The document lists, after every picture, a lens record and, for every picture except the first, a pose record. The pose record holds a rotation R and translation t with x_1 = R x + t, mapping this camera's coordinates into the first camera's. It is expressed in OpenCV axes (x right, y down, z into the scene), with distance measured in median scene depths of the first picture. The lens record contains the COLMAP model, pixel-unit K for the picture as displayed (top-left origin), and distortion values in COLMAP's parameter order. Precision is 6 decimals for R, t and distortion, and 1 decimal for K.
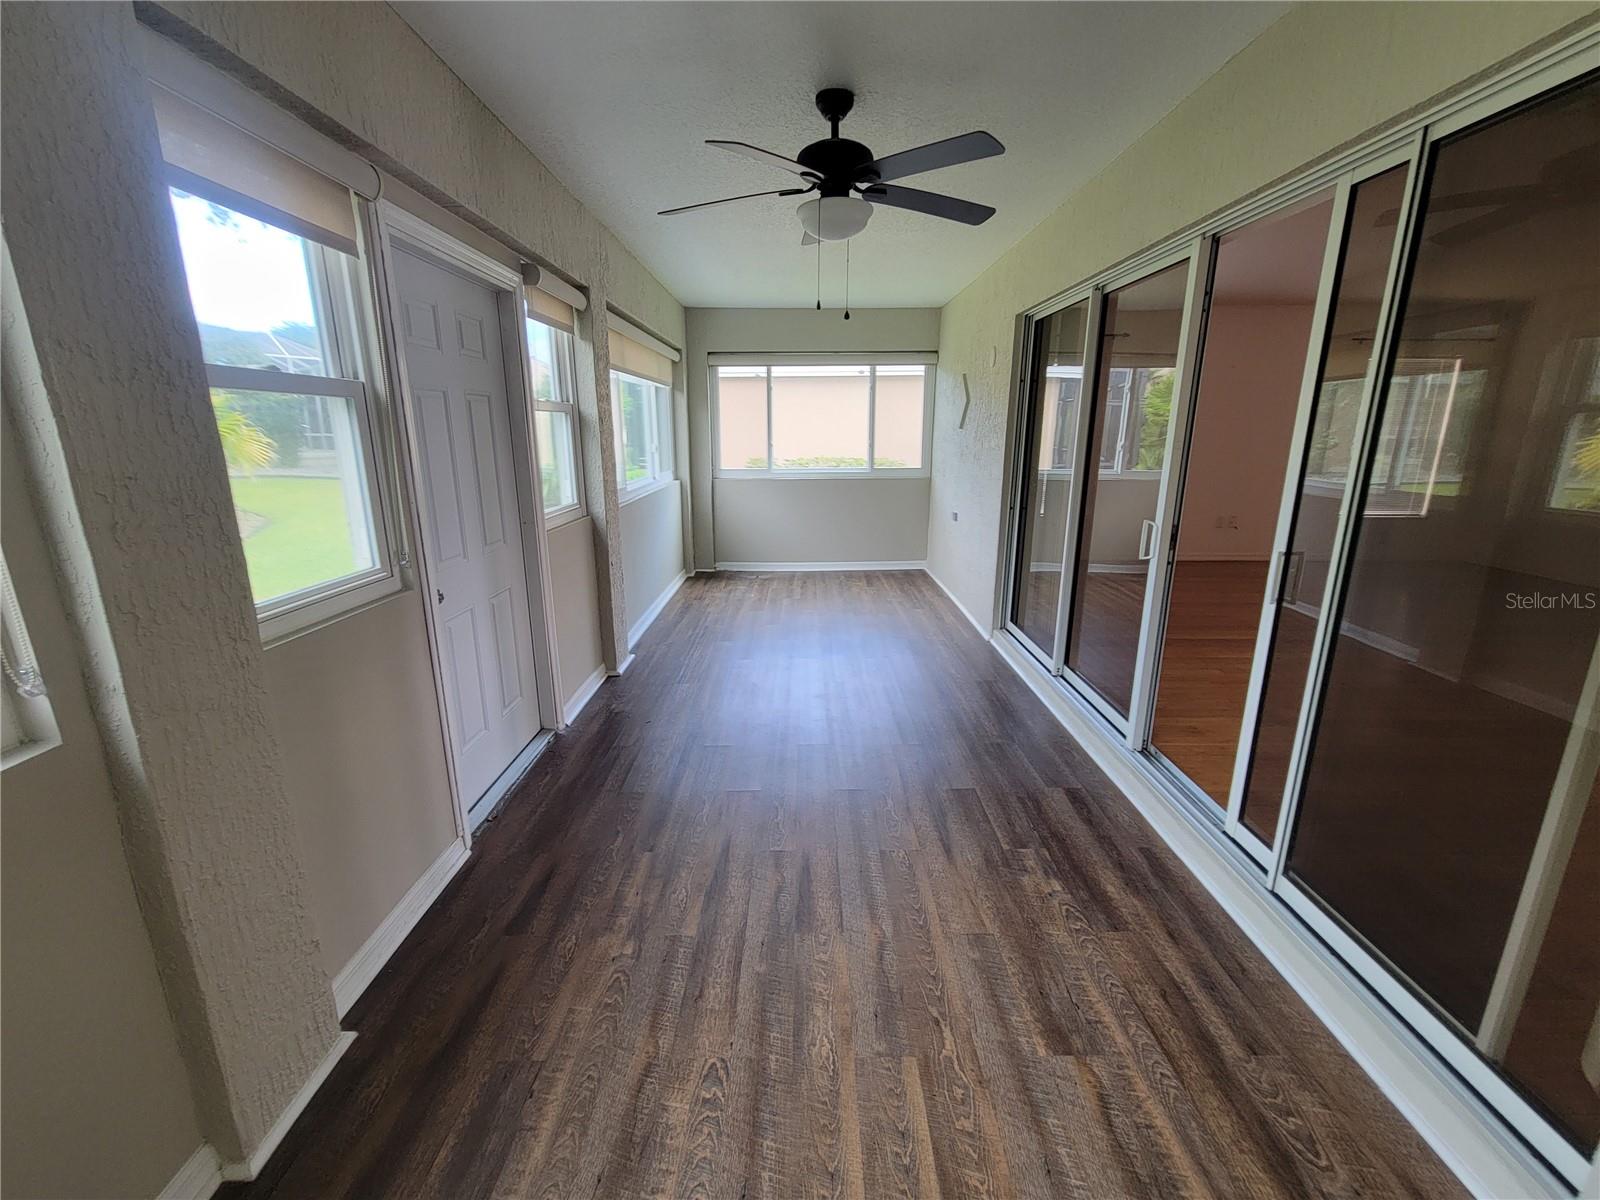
lens RADIAL K [[672.1, 0, 796.9], [0, 672.1, 599.7], [0, 0, 1]] dist [-0.000303, -0.000458]
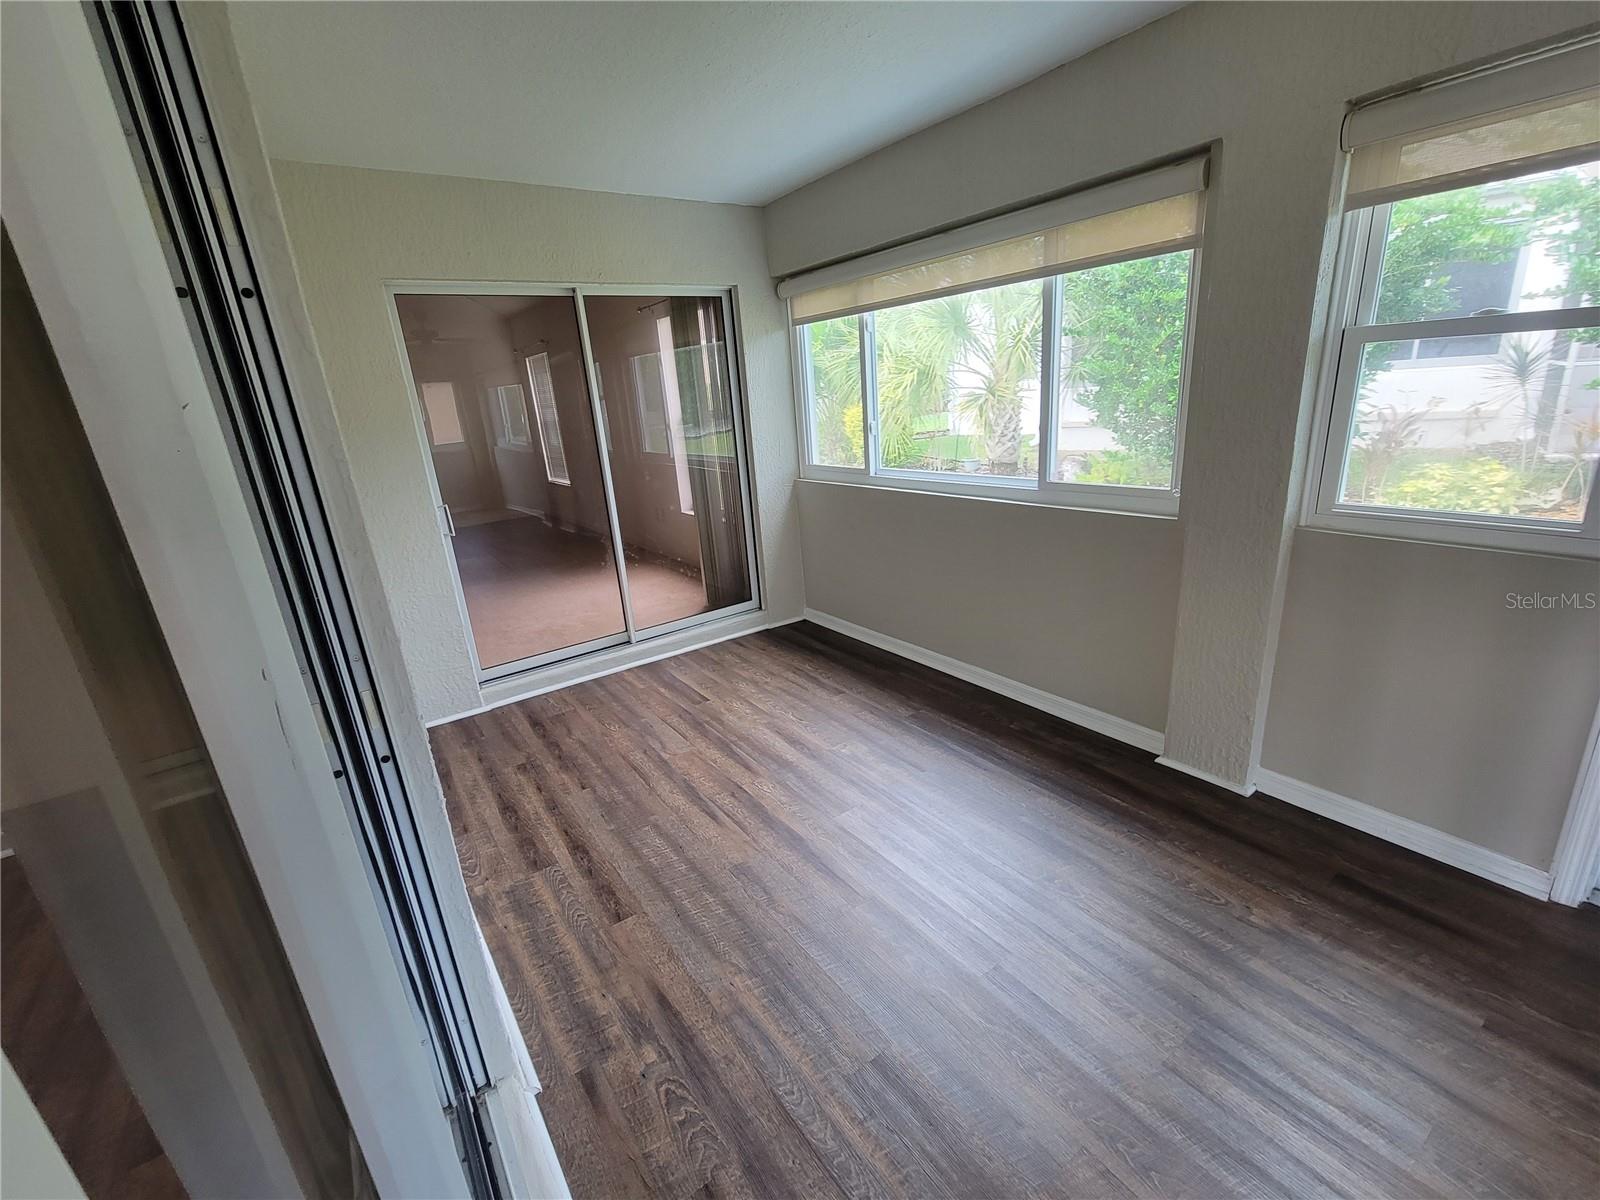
lens RADIAL K [[672.1, 0, 801.8], [0, 672.1, 597.0], [0, 0, 1]] dist [-0.000303, -0.000458]
pose [[-0.802417, 0.235248, -0.548439, 0.818056], [-0.073585, 0.873004, 0.482130, -0.361996], [0.592210, 0.427226, -0.683203, 1.244204]]
